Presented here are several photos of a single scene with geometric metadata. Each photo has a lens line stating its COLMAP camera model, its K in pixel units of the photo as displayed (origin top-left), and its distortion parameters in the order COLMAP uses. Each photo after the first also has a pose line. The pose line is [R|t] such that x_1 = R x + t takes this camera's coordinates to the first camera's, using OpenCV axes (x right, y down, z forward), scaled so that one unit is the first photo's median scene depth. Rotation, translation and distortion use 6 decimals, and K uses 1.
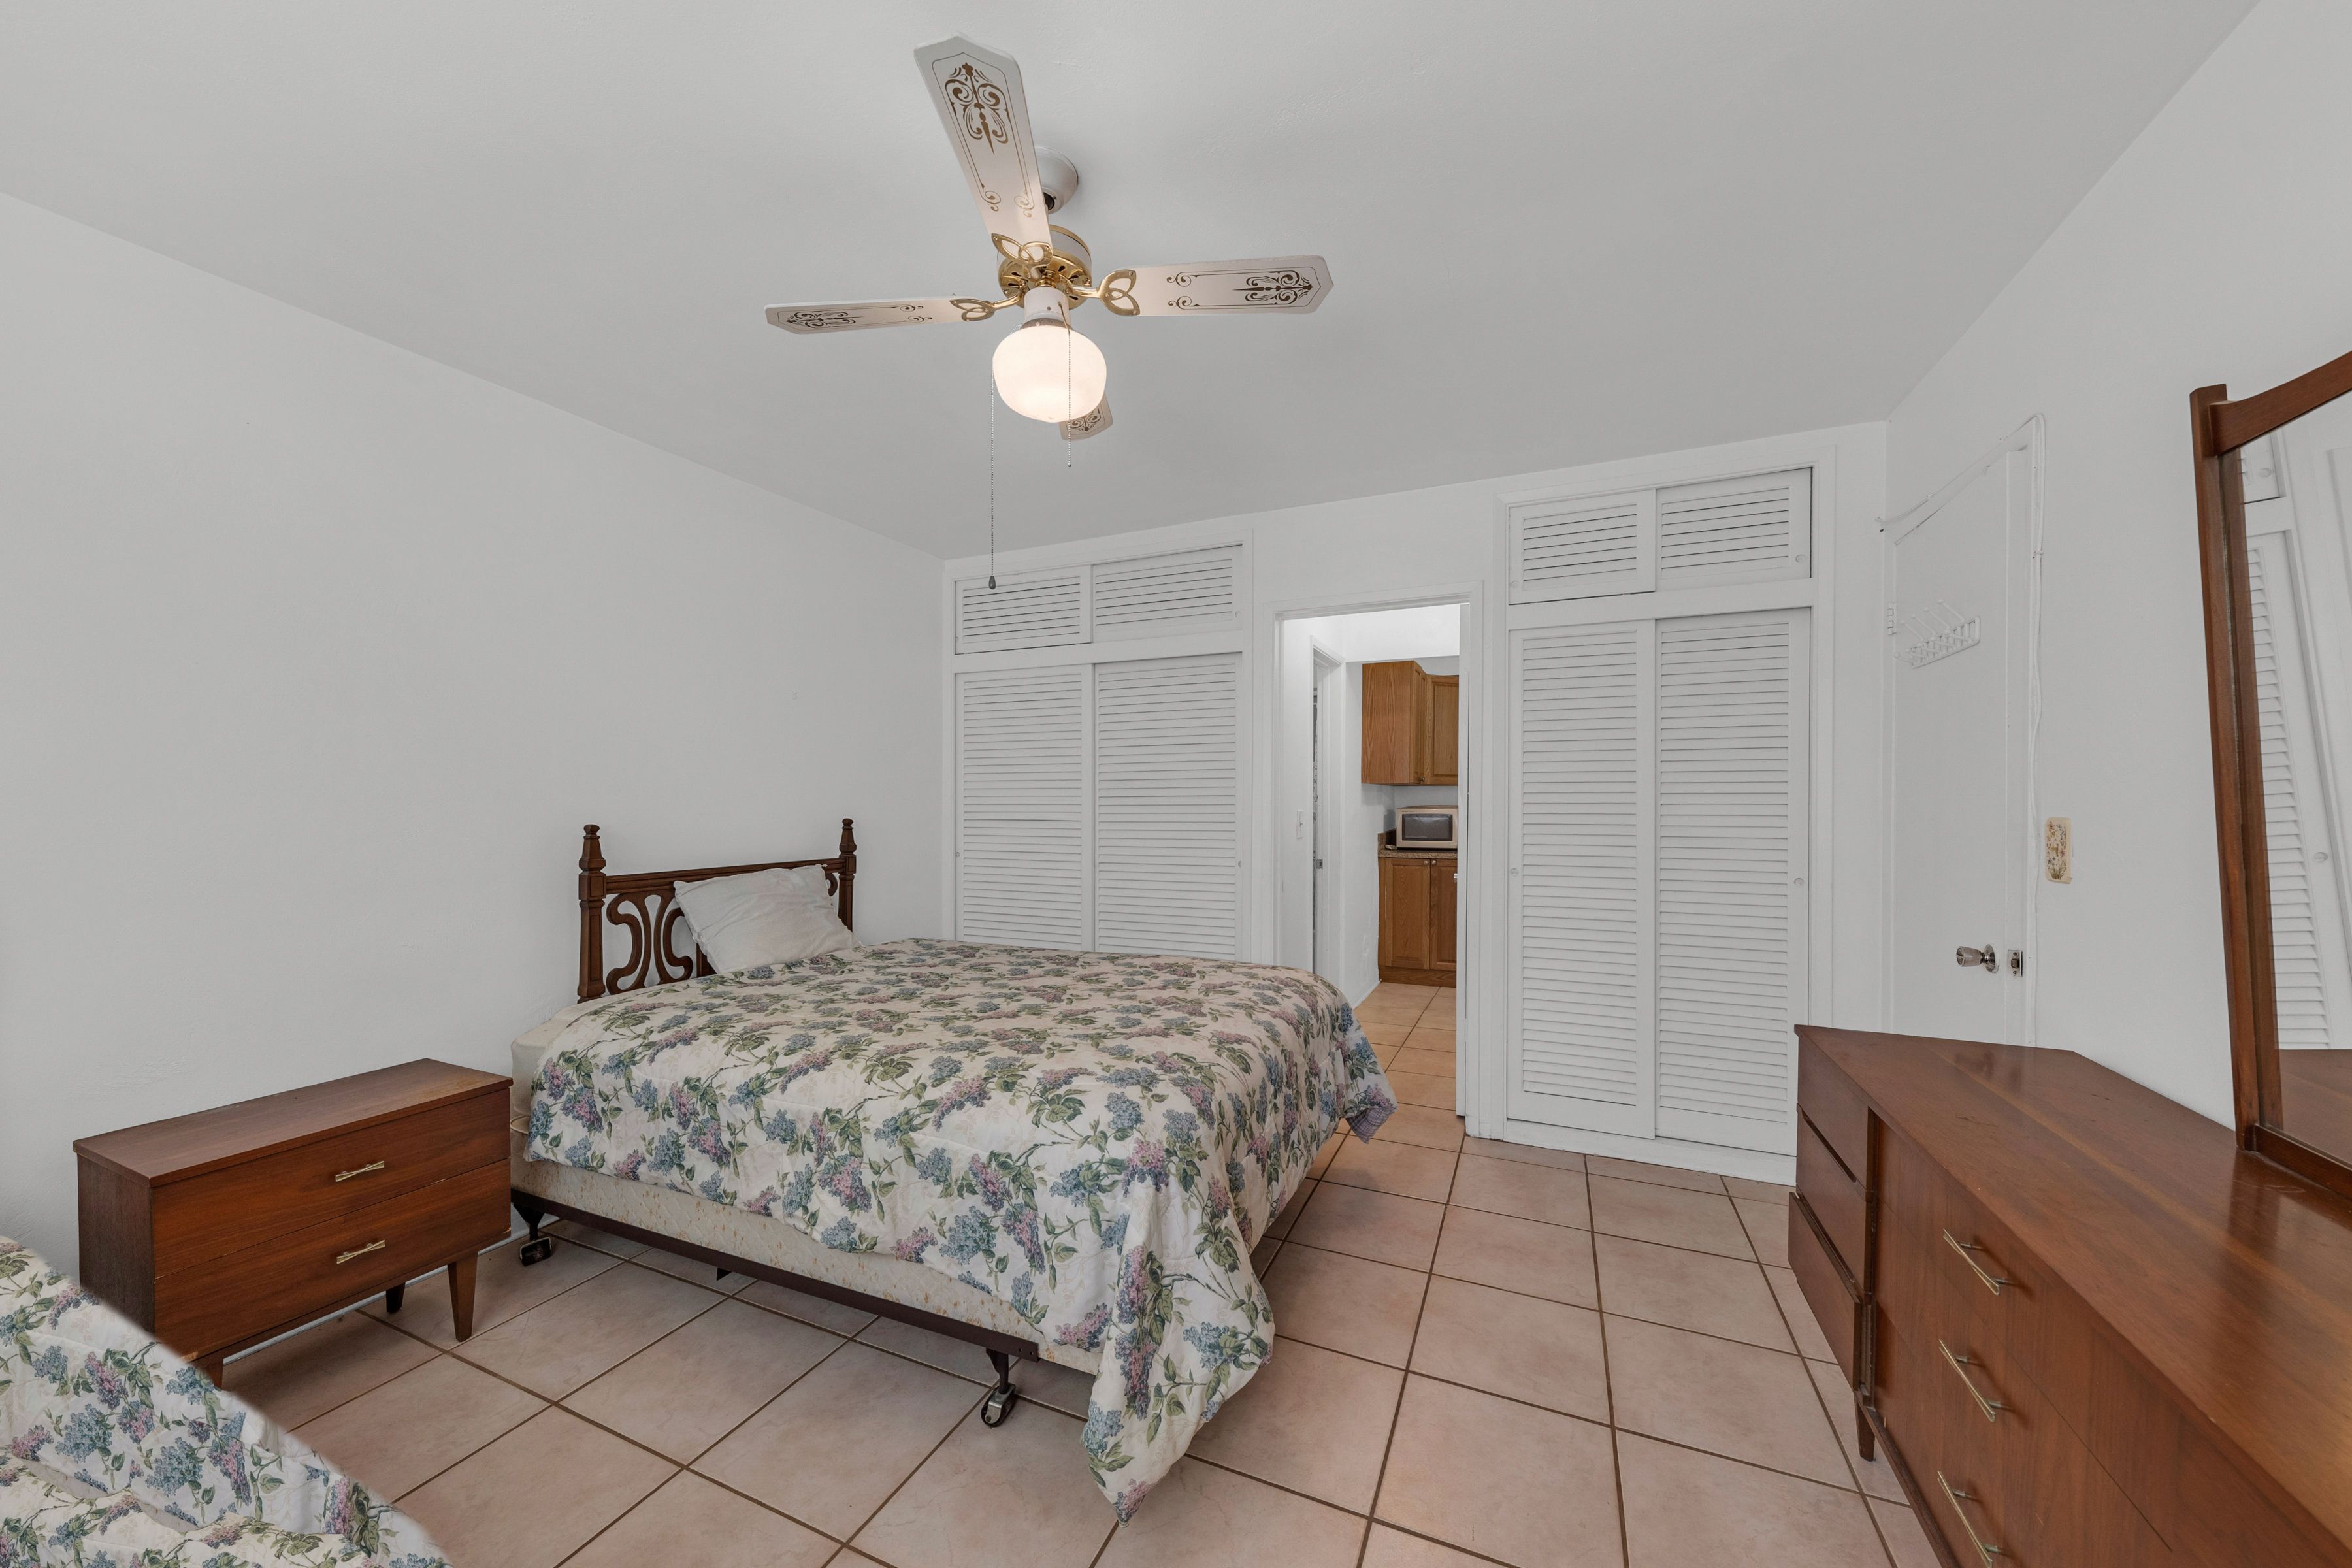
lens RADIAL K [[858.6, 0, 1172.9], [0, 858.6, 808.6], [0, 0, 1]] dist [-0.000172, -0.000080]
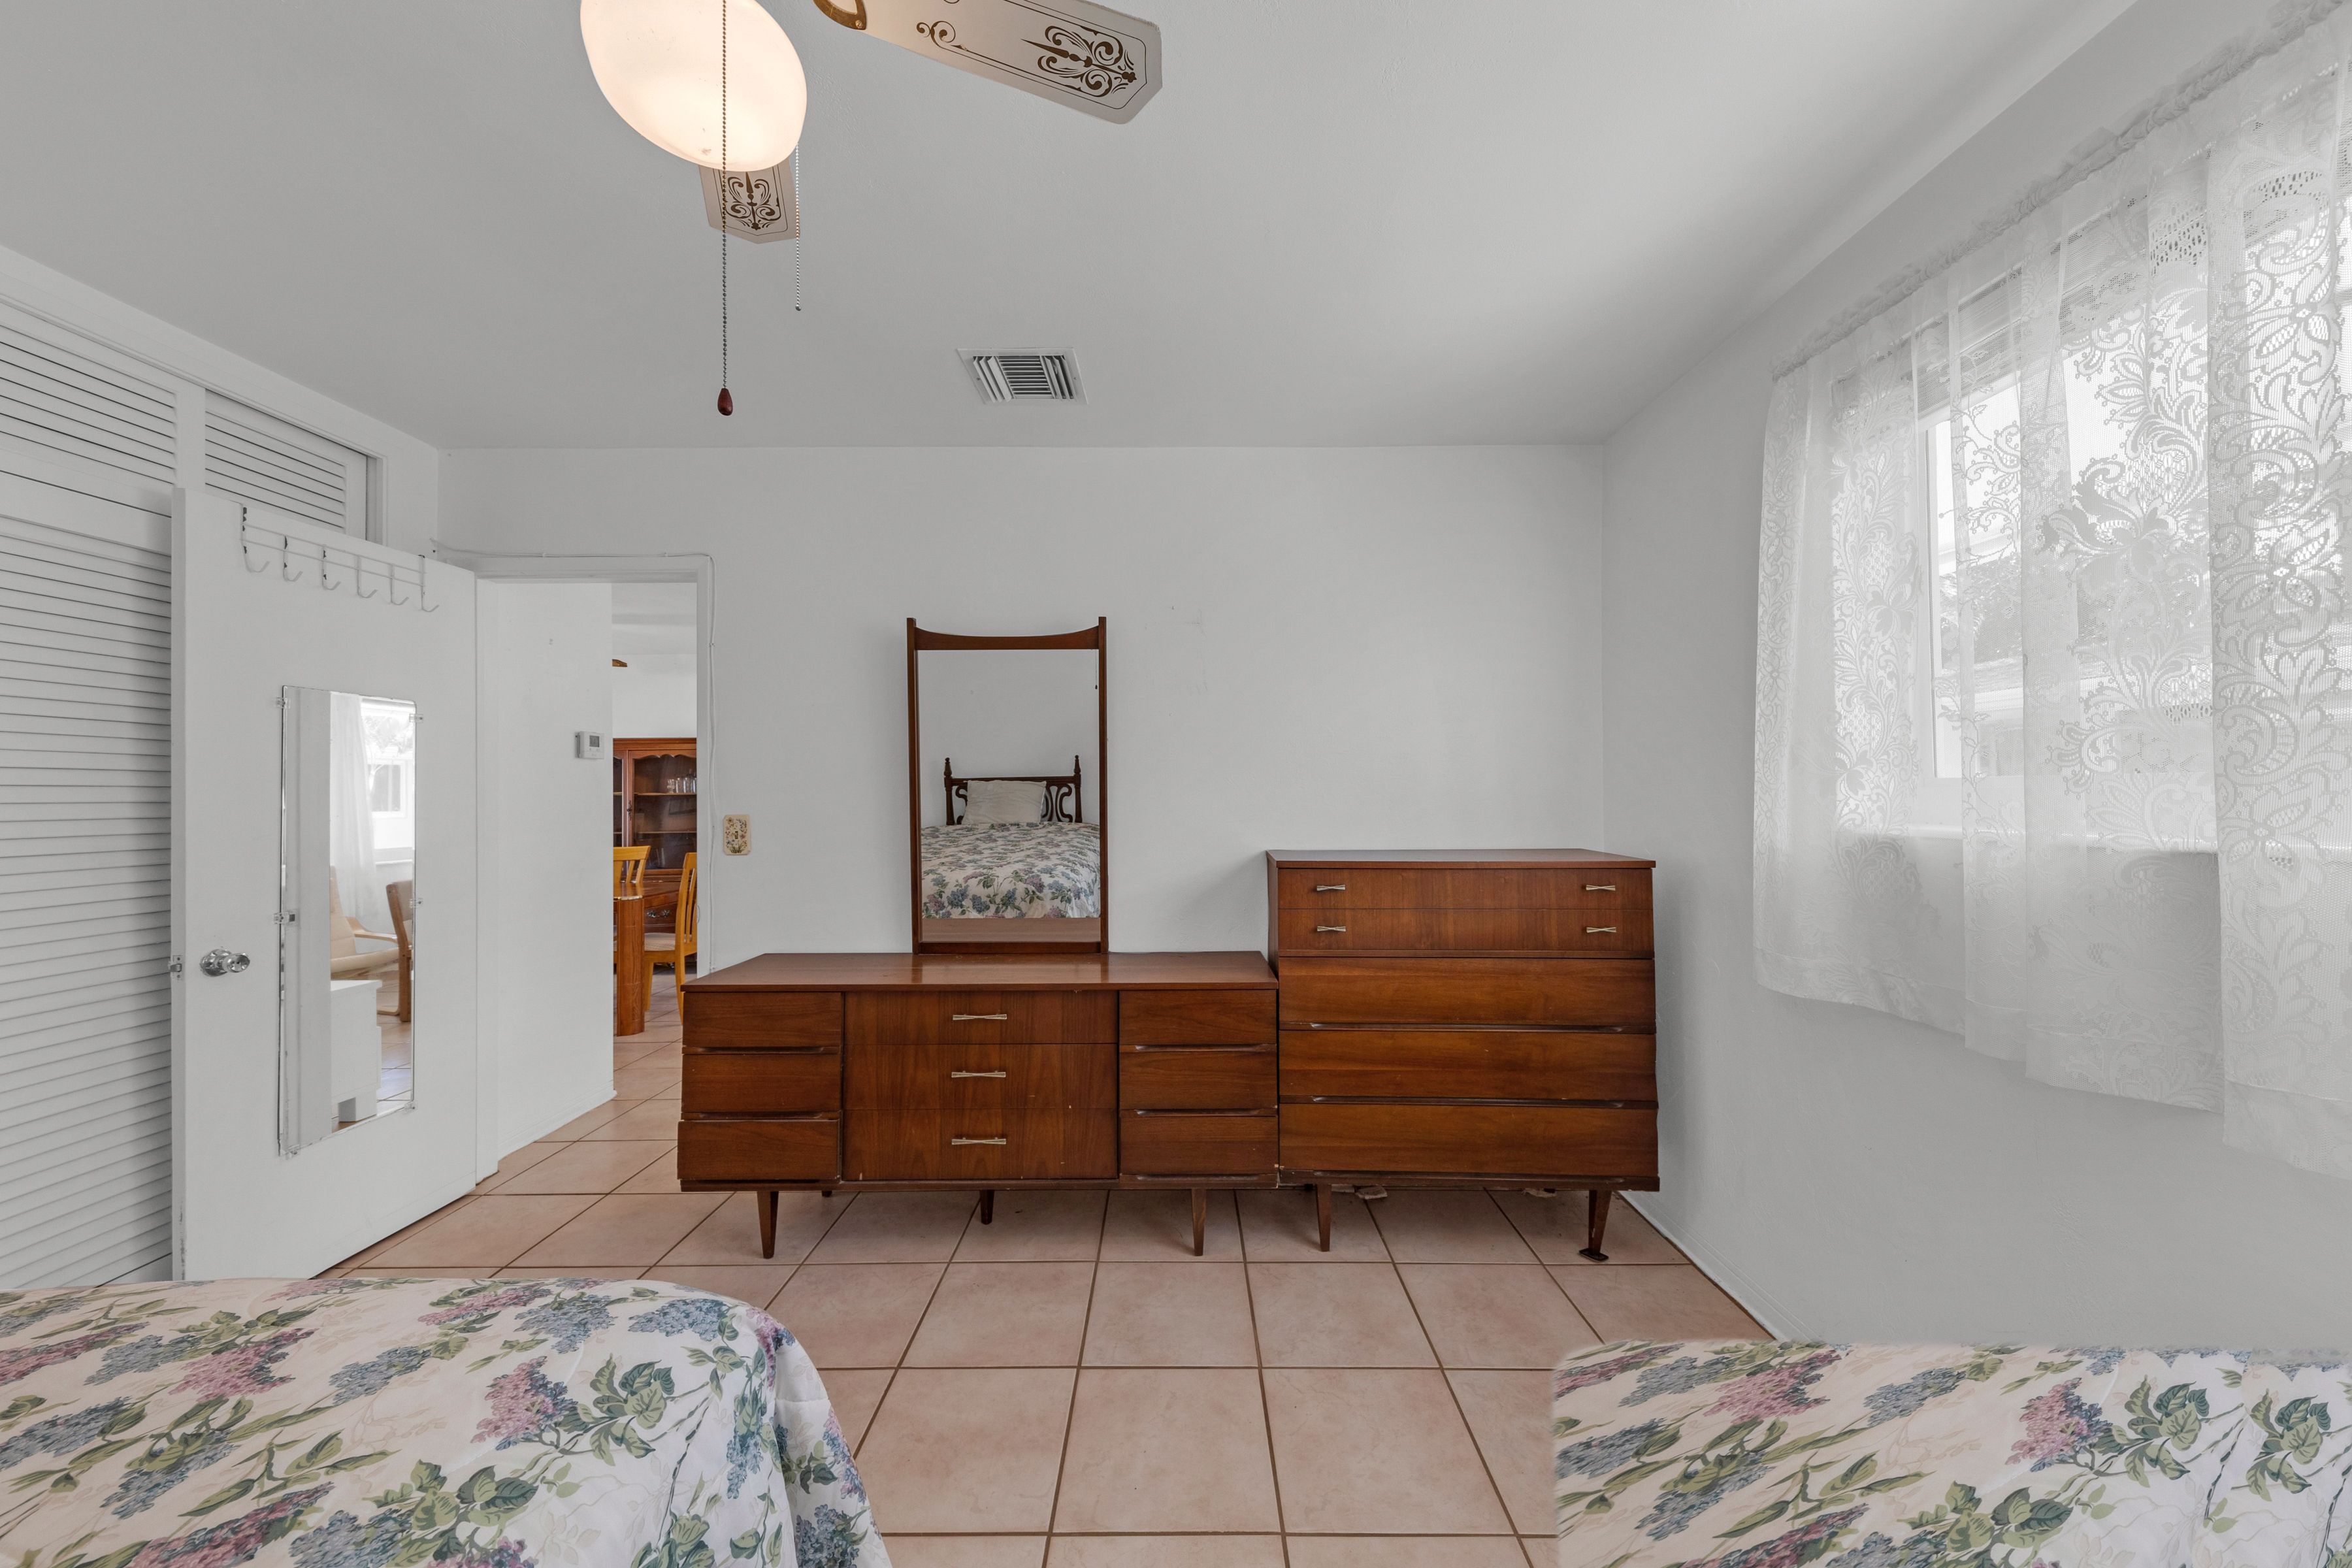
lens RADIAL K [[946.5, 0, 1176.0], [0, 946.5, 784.0], [0, 0, 1]] dist [-0.000787, -0.000459]
pose [[-0.478136, 0.013976, 0.878175, -0.770902], [0.020632, 0.999776, -0.004678, -0.018392], [-0.878043, 0.015882, -0.478317, 0.941452]]
